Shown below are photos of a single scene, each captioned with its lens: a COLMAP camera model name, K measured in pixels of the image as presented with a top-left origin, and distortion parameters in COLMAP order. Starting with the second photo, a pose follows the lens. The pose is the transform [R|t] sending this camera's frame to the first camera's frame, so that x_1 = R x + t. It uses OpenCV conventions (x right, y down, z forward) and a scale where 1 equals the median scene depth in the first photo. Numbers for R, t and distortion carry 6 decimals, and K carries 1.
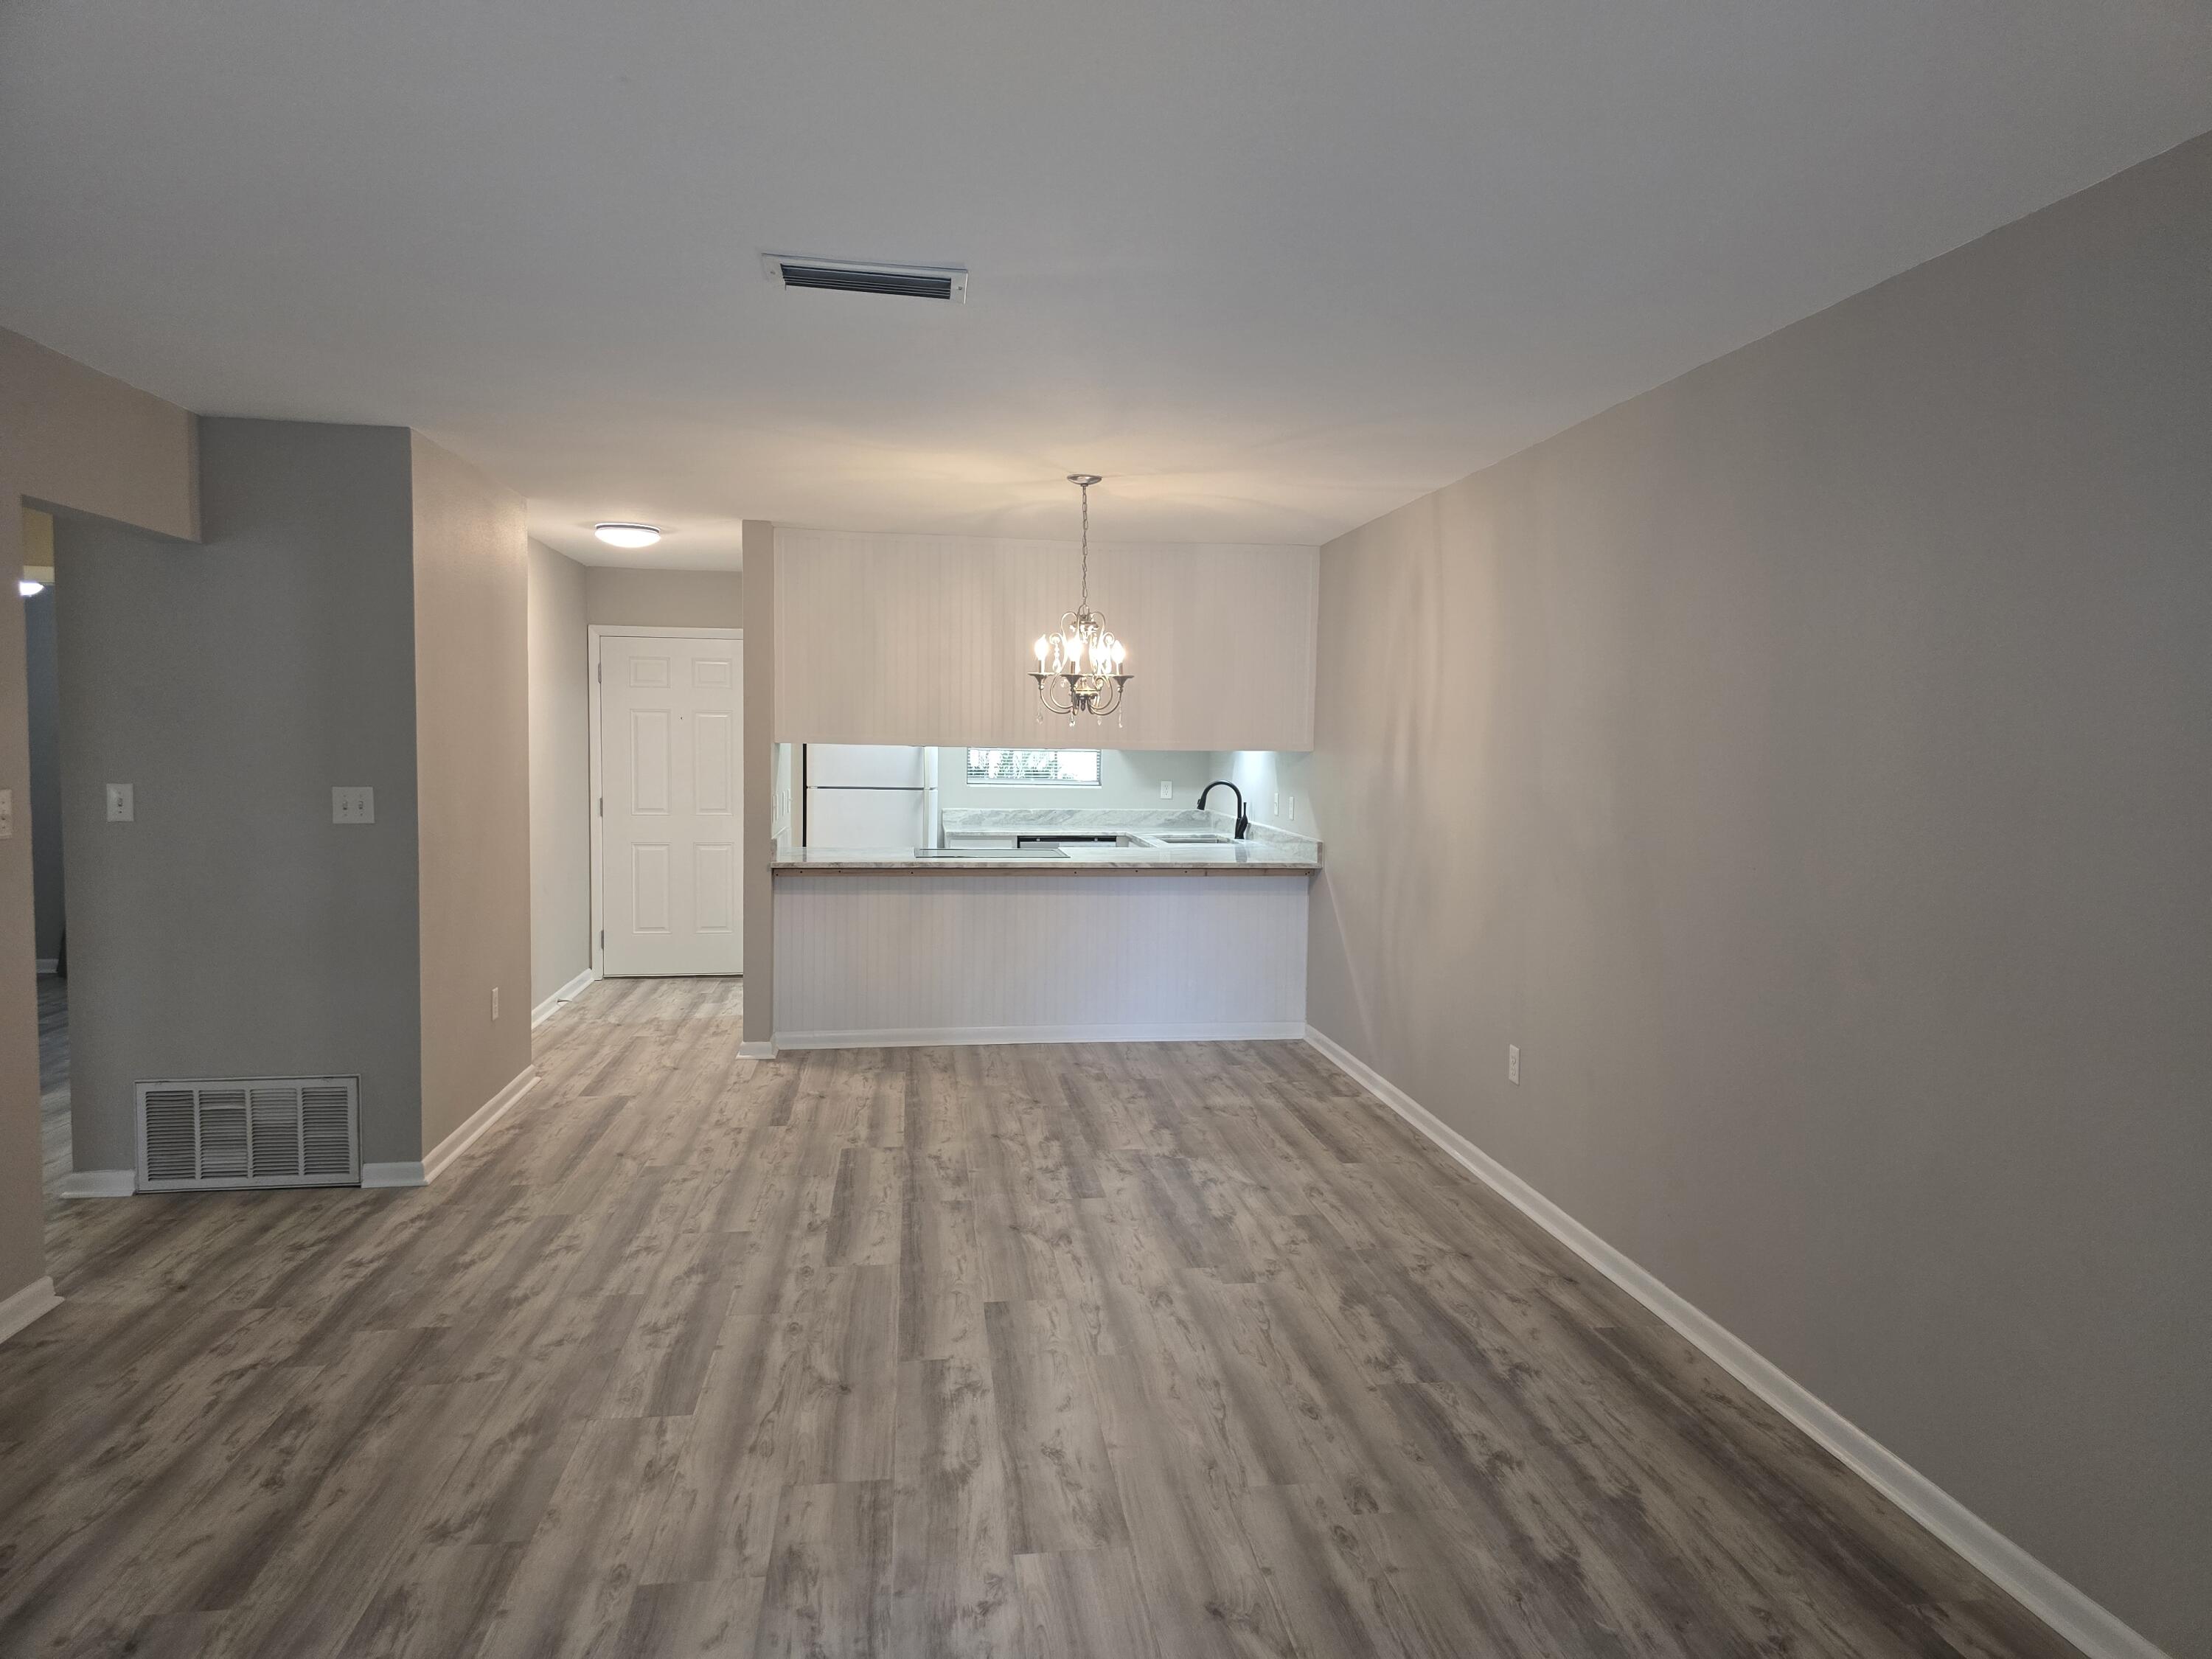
lens RADIAL K [[1479.0, 0, 1100.1], [0, 1479.0, 816.8], [0, 0, 1]] dist [0.077771, -0.090601]
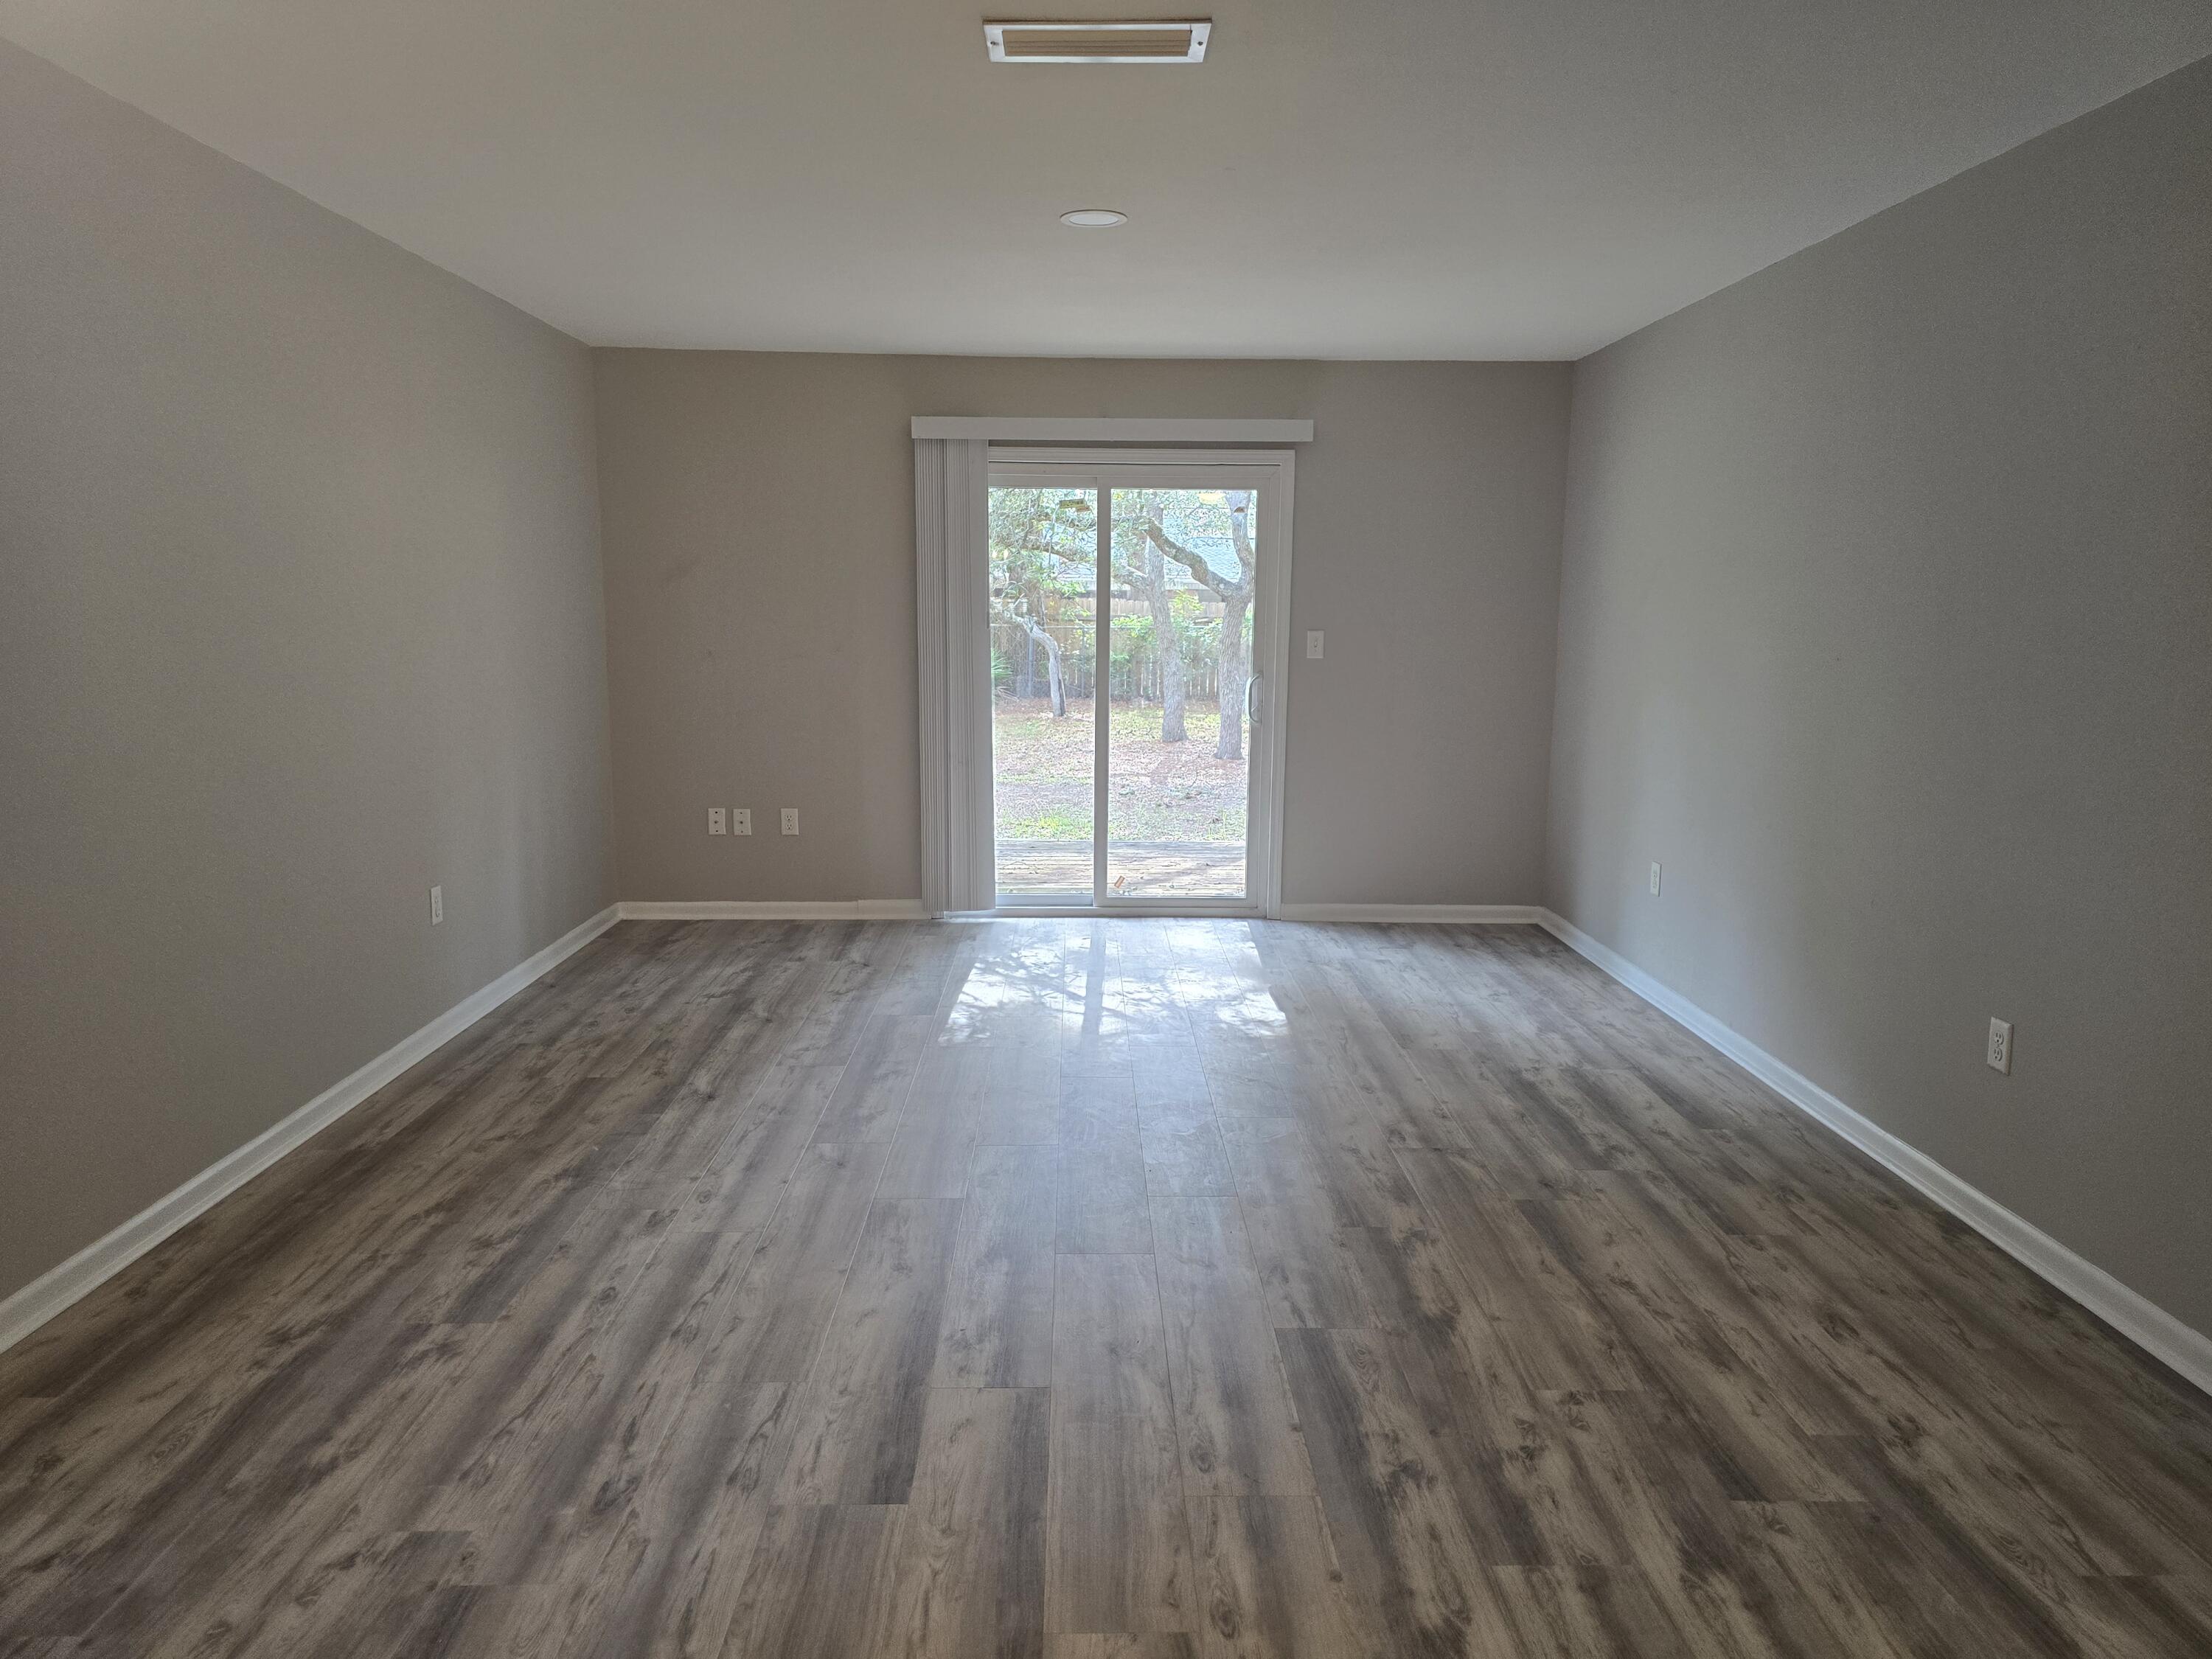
lens RADIAL K [[1479.0, 0, 1100.1], [0, 1479.0, 816.8], [0, 0, 1]] dist [0.077771, -0.090601]
pose [[-0.993950, -0.039943, 0.102313, -0.233049], [-0.018984, 0.979986, 0.198157, -0.077177], [-0.108180, 0.195016, -0.974816, 1.726255]]
